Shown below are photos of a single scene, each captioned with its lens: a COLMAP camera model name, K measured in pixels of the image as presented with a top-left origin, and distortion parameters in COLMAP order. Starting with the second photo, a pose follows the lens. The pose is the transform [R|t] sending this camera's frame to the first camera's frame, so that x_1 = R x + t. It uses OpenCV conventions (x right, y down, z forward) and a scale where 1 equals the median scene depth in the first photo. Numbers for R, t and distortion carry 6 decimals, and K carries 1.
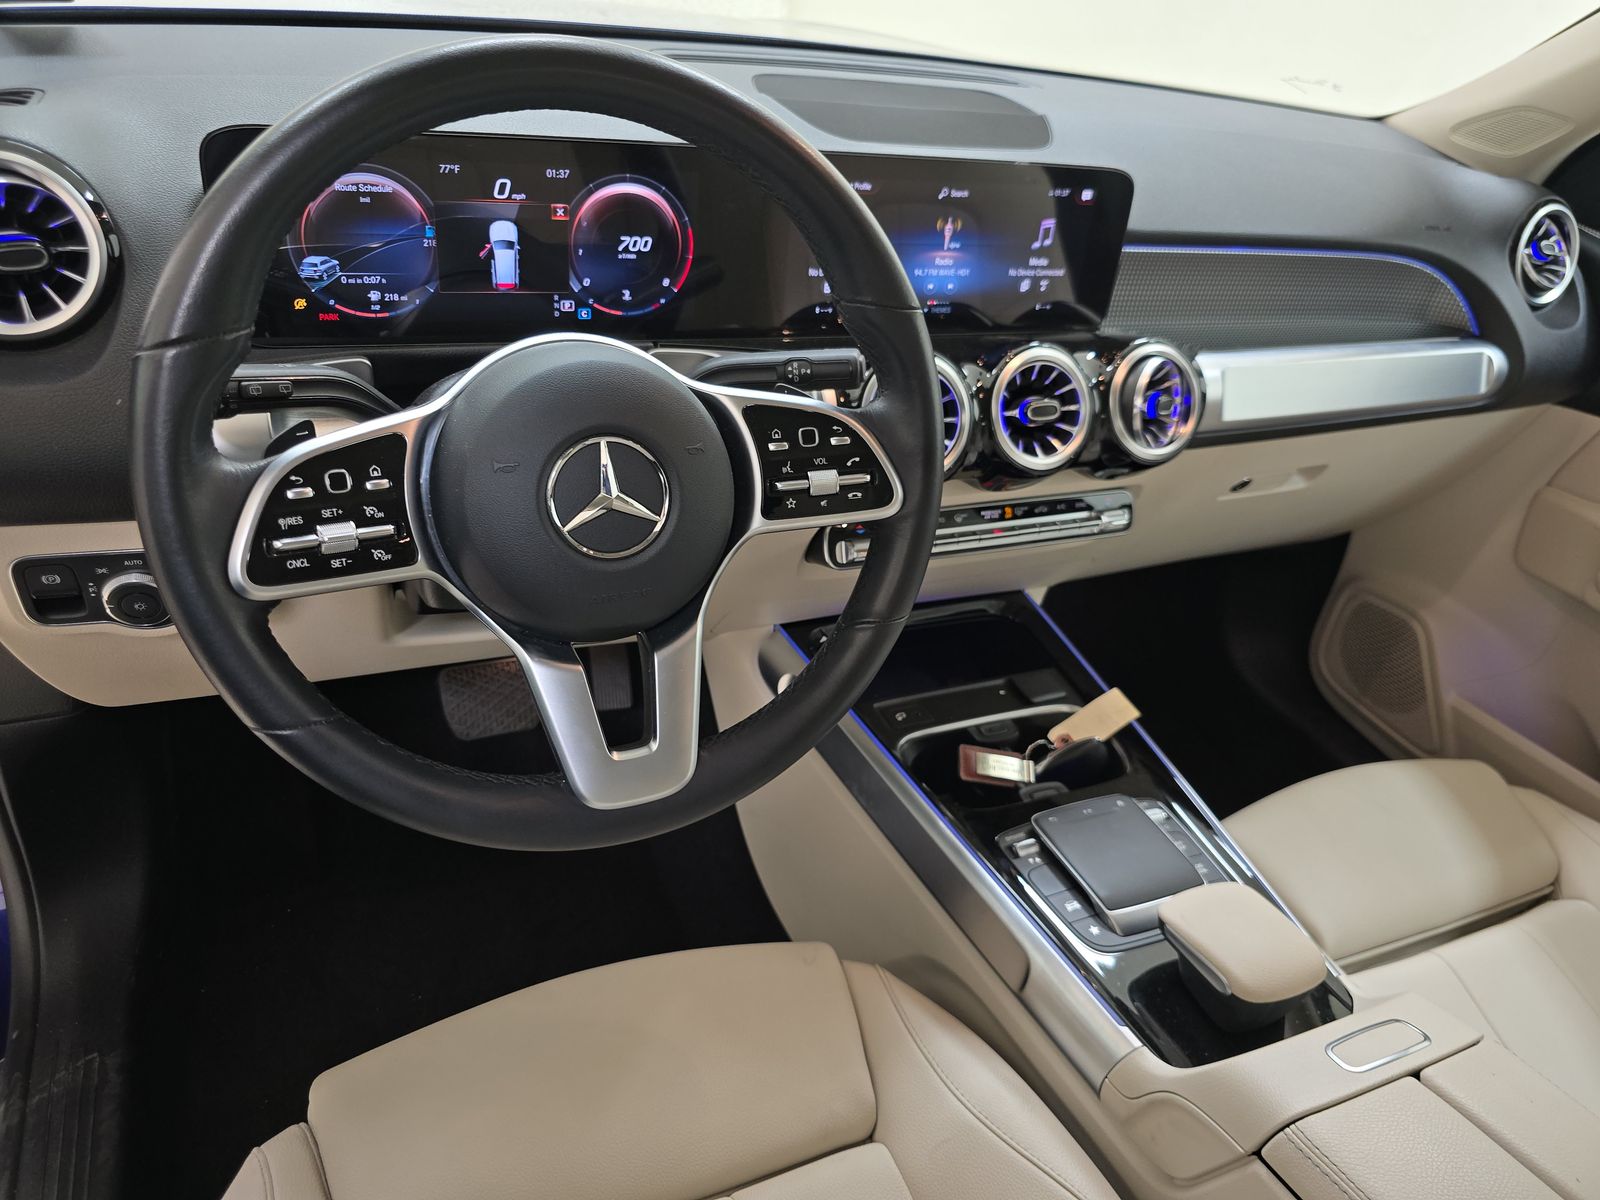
lens RADIAL K [[1056.9, 0, 817.6], [0, 1056.9, 591.5], [0, 0, 1]] dist [0.047132, -0.048717]
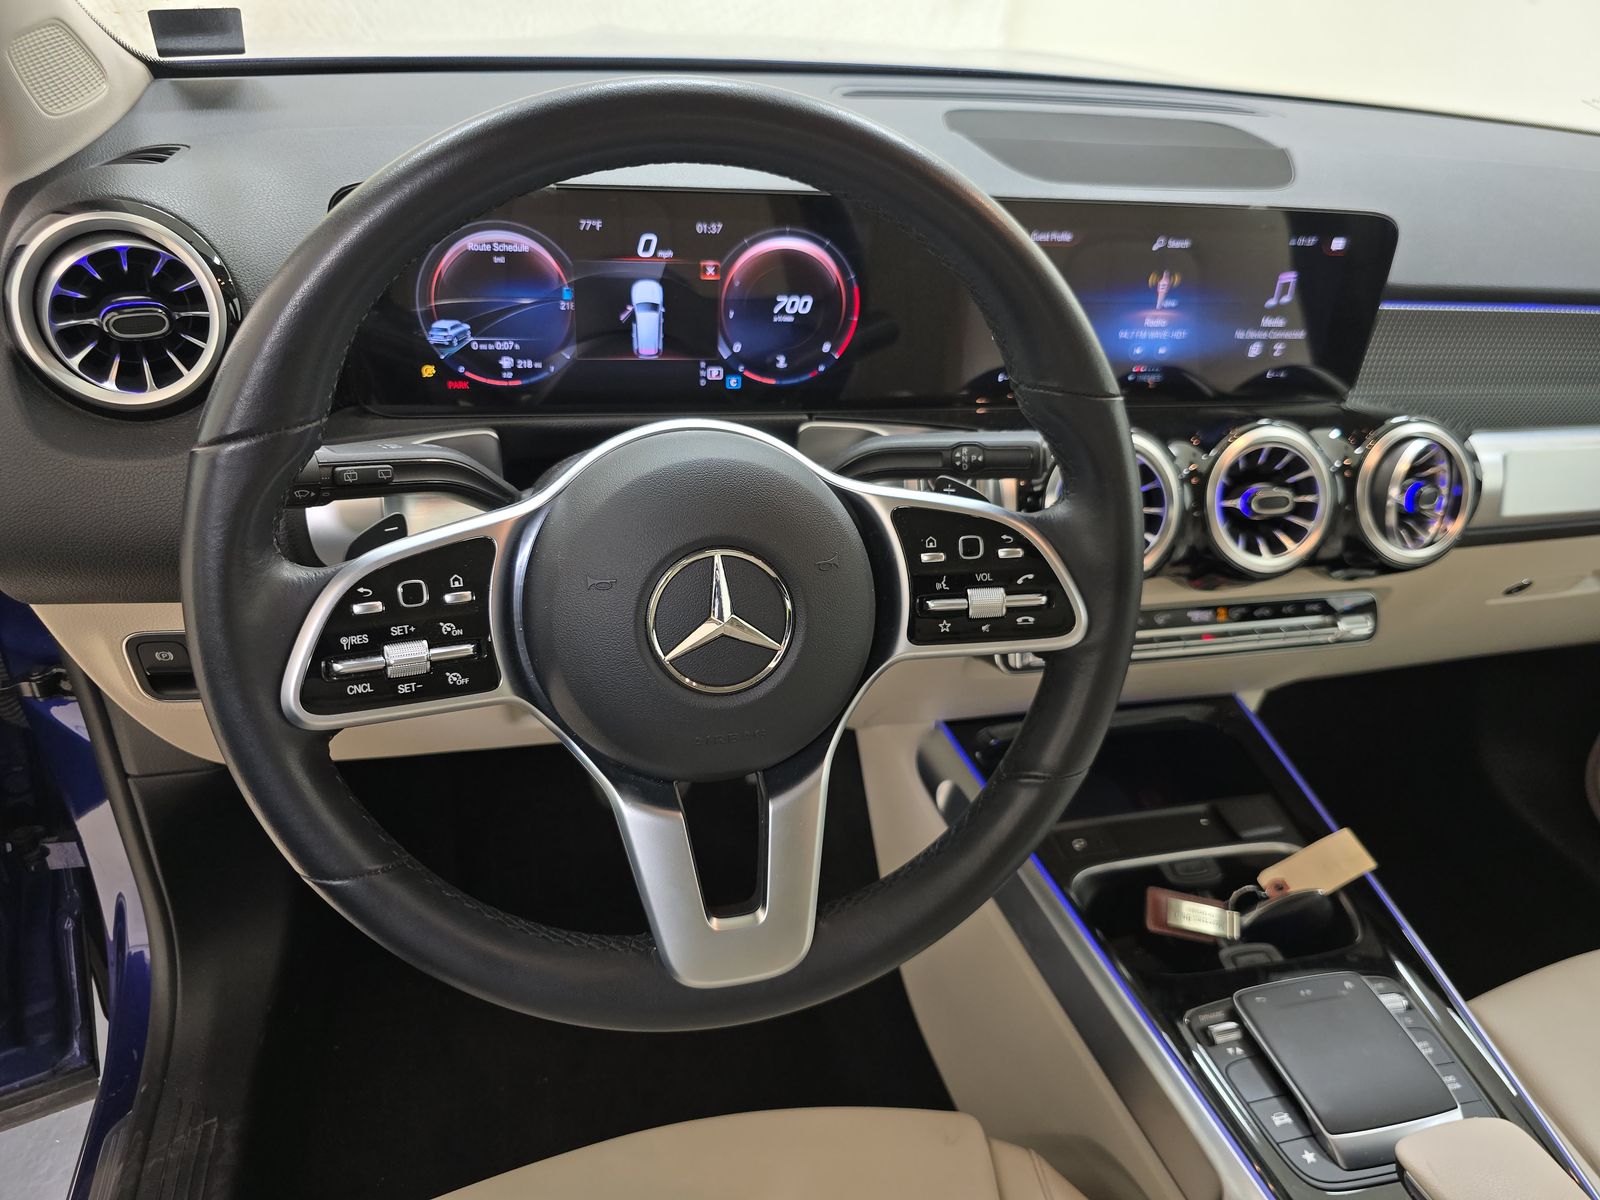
lens RADIAL K [[1091.2, 0, 823.4], [0, 1091.2, 602.8], [0, 0, 1]] dist [0.048959, -0.072132]
pose [[0.984822, 0.051756, -0.165670, 0.016738], [-0.056075, 0.998195, -0.021494, -0.061719], [0.164259, 0.030458, 0.985947, 0.114599]]
